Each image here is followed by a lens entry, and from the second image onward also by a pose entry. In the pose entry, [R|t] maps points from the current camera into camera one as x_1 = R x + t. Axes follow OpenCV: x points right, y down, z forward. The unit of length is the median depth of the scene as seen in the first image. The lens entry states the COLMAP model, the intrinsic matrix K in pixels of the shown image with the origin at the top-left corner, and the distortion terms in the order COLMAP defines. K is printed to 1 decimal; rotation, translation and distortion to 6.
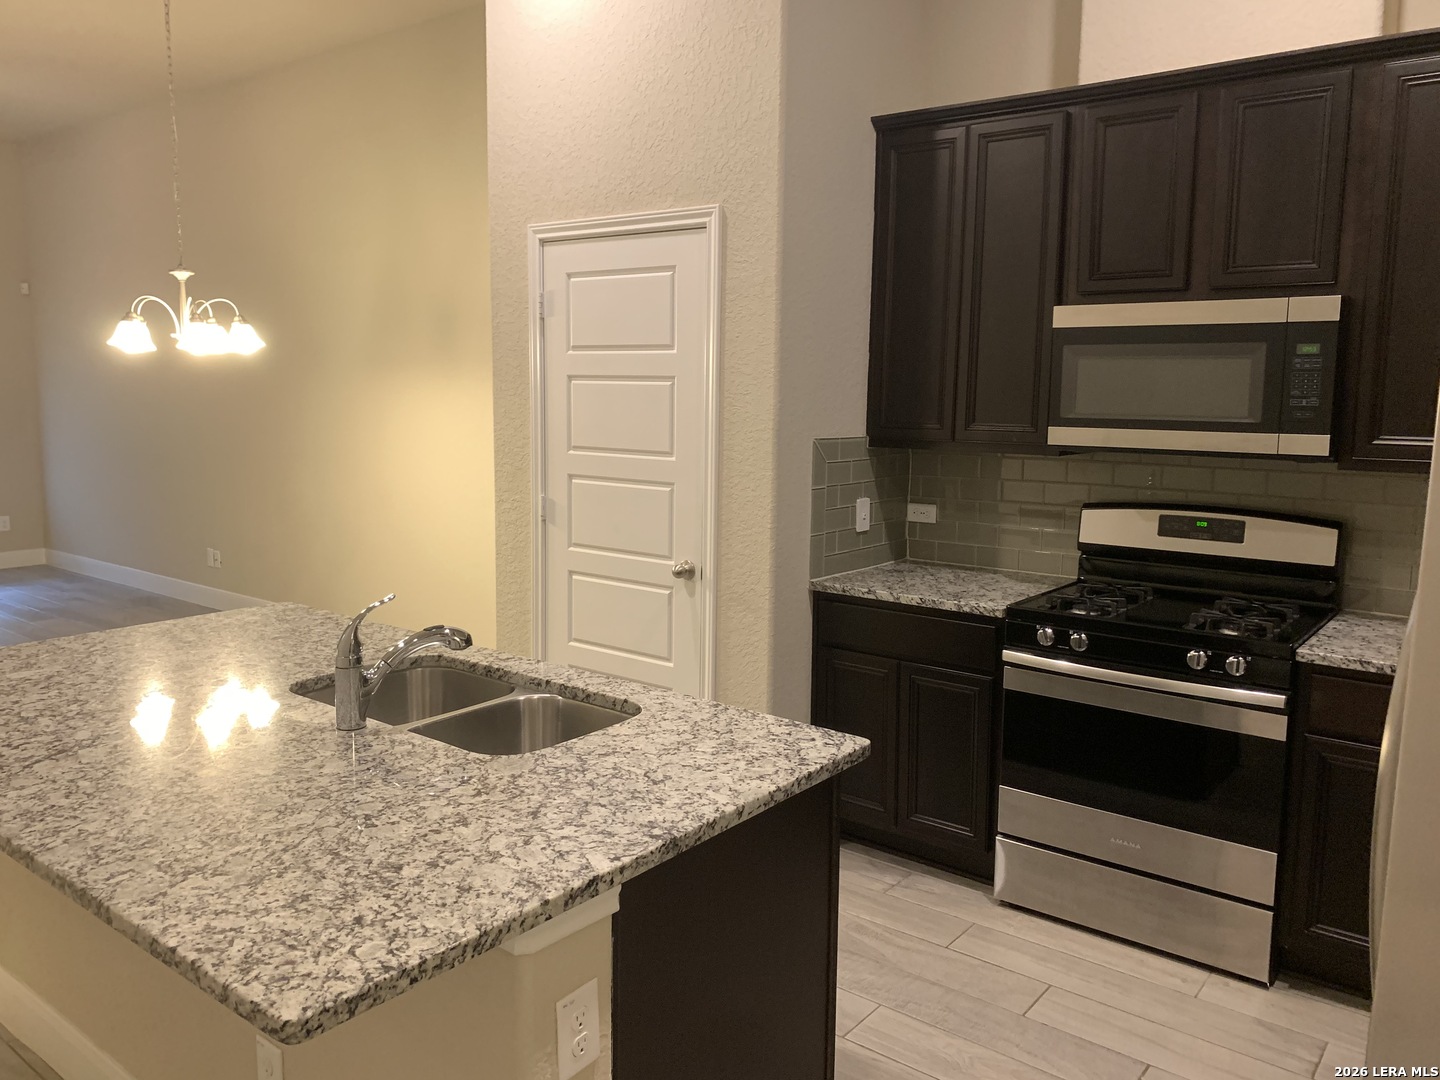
lens RADIAL K [[1099.6, 0, 720.3], [0, 1099.6, 528.7], [0, 0, 1]] dist [0.033724, -0.040321]
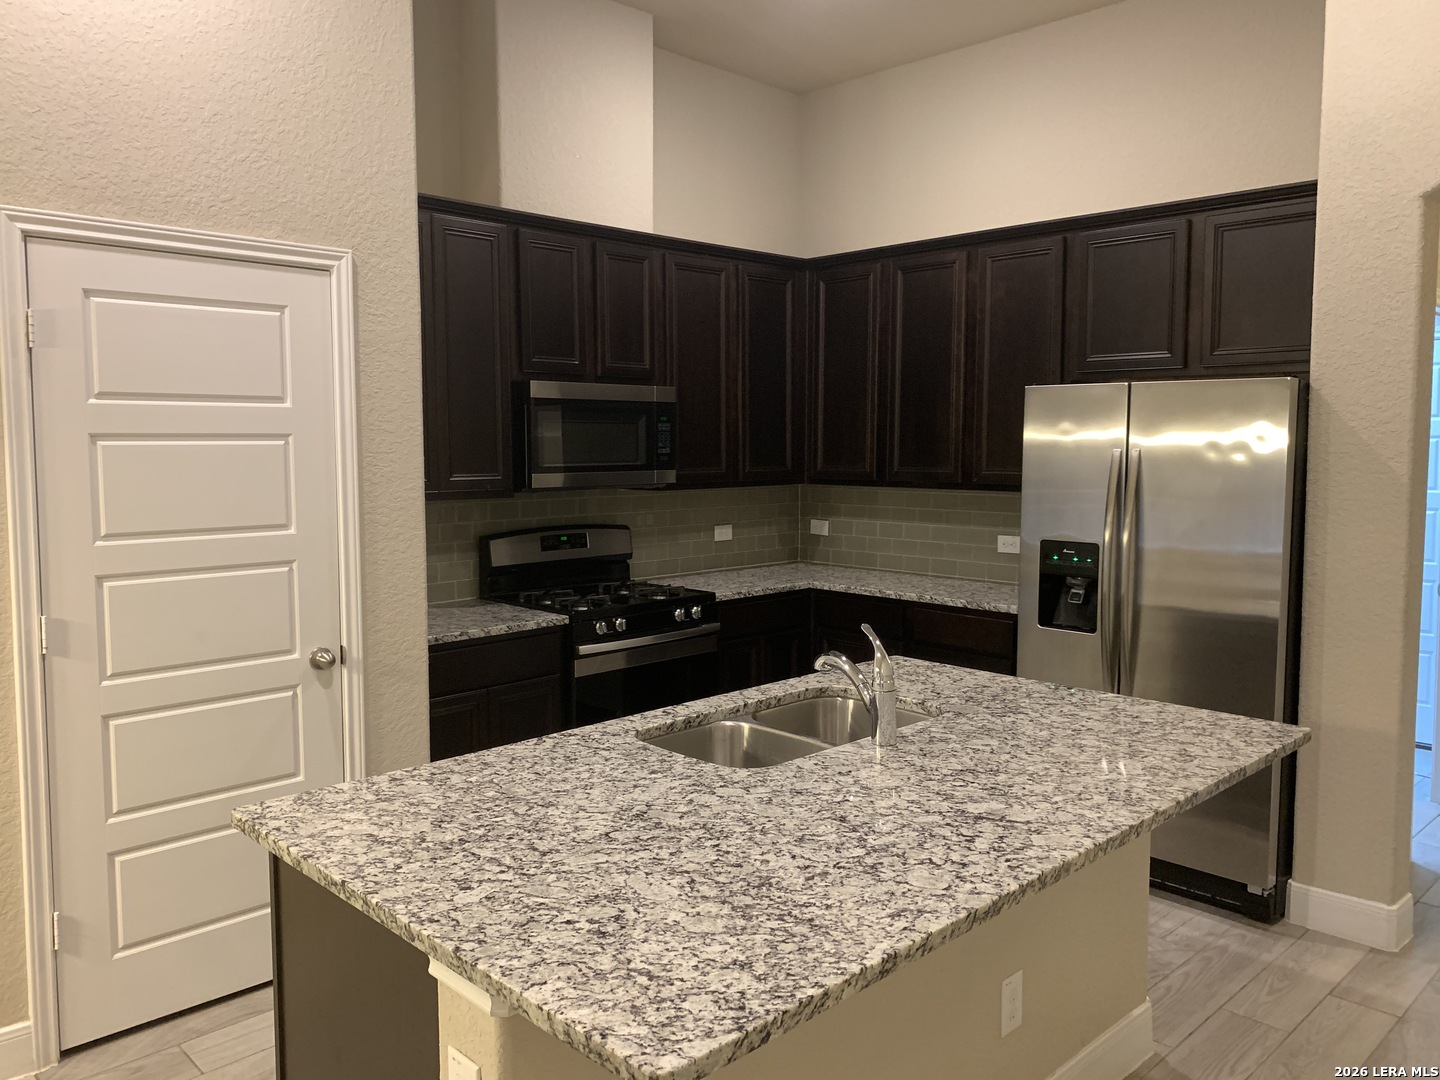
lens RADIAL K [[1099.6, 0, 710.1], [0, 1099.6, 523.7], [0, 0, 1]] dist [0.033724, -0.040321]
pose [[0.129217, -0.086453, 0.987840, -1.433598], [0.133597, 0.988627, 0.069046, -0.146504], [-0.982575, 0.123051, 0.139298, 0.965888]]
